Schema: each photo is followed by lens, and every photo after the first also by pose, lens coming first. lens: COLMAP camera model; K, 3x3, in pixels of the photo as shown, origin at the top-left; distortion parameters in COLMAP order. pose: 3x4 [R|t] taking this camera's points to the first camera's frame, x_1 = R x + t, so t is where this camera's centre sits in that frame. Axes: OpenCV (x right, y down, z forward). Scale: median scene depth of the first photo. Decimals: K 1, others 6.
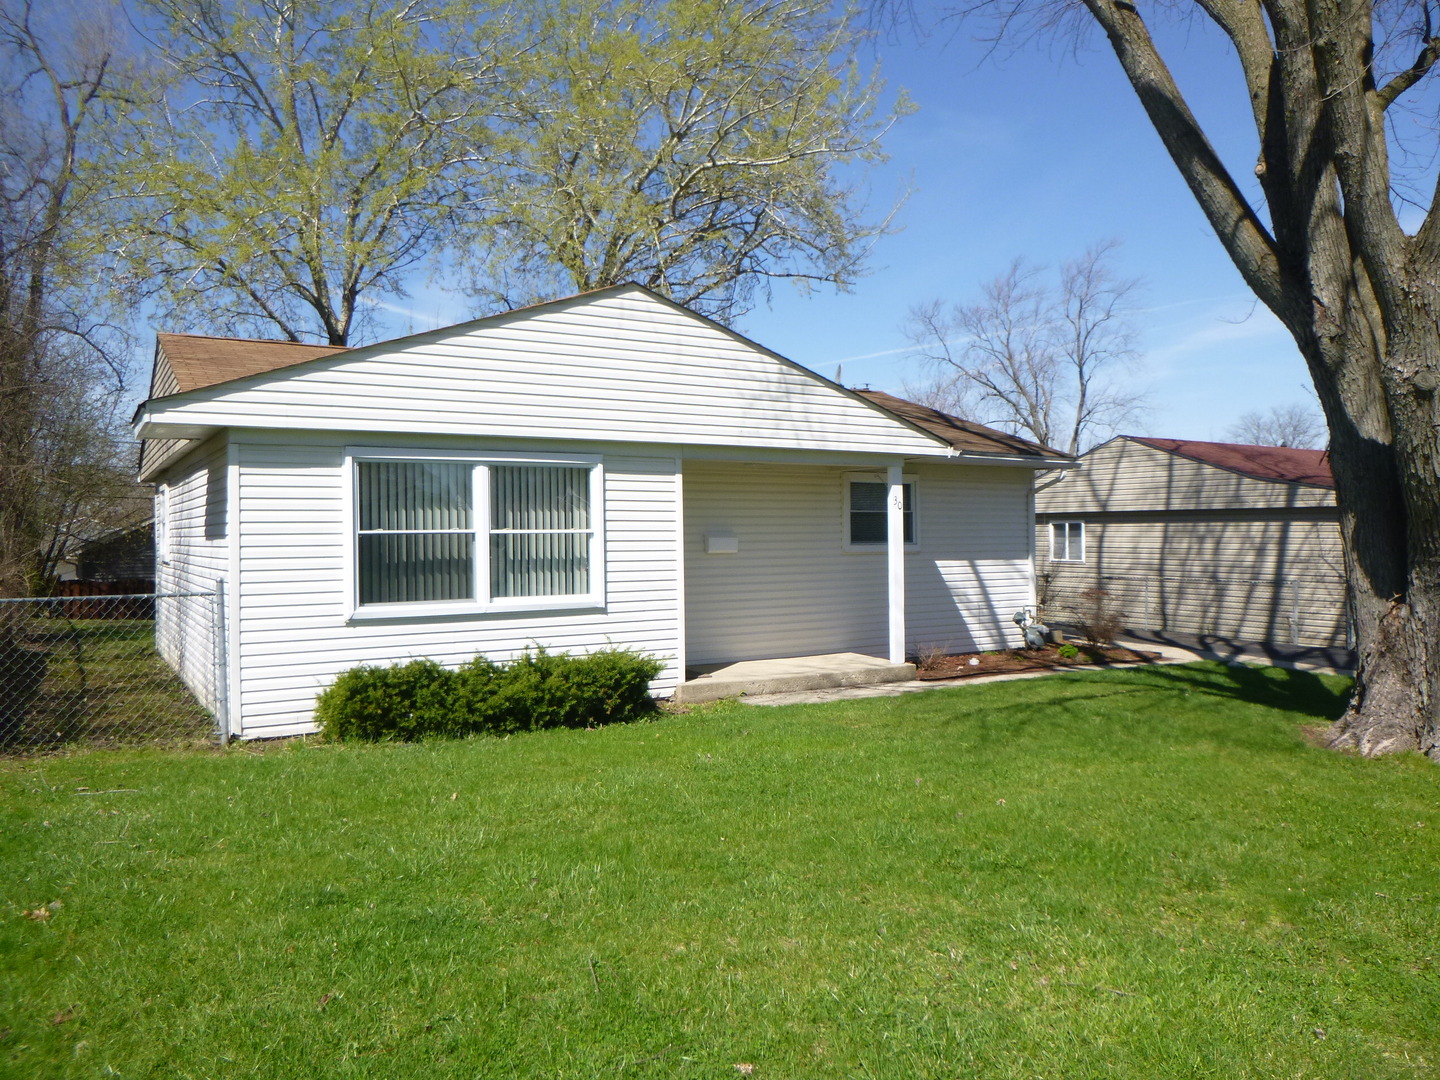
lens RADIAL K [[1060.7, 0, 729.0], [0, 1060.7, 537.1], [0, 0, 1]] dist [-0.036148, -0.004175]
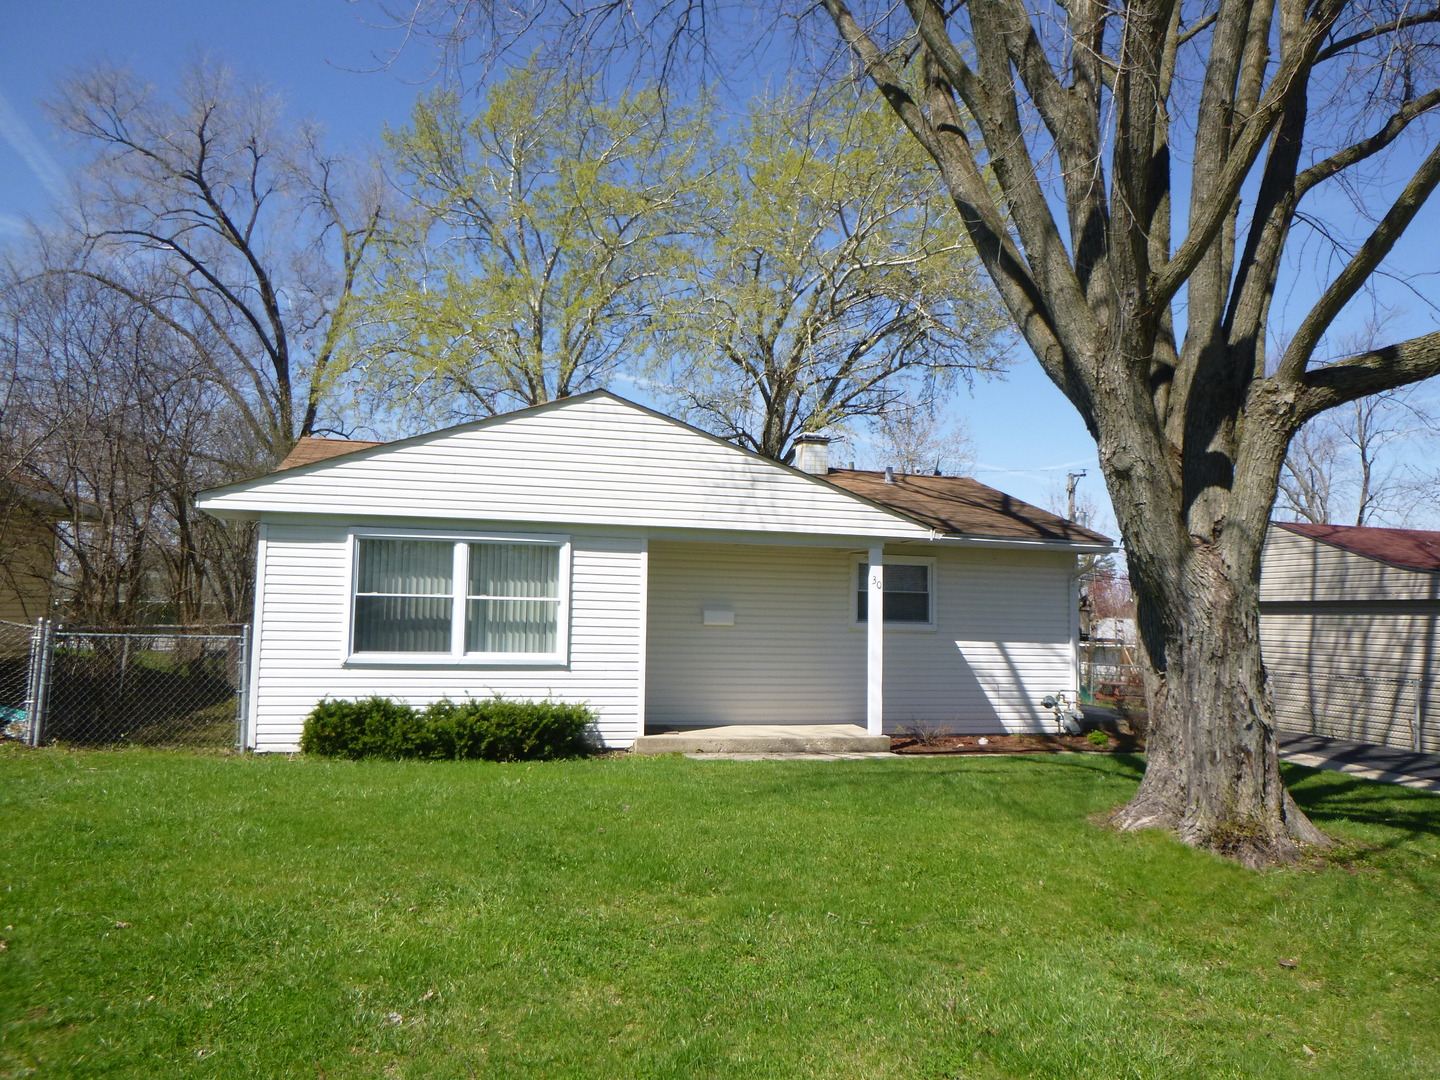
lens RADIAL K [[1064.6, 0, 720.0], [0, 1064.6, 540.0], [0, 0, 1]] dist [-0.039482, -0.007348]
pose [[0.956618, 0.005436, -0.291295, 0.364634], [-0.028837, 0.996683, -0.076102, 0.012360], [0.289915, 0.081200, 0.953601, -0.072787]]
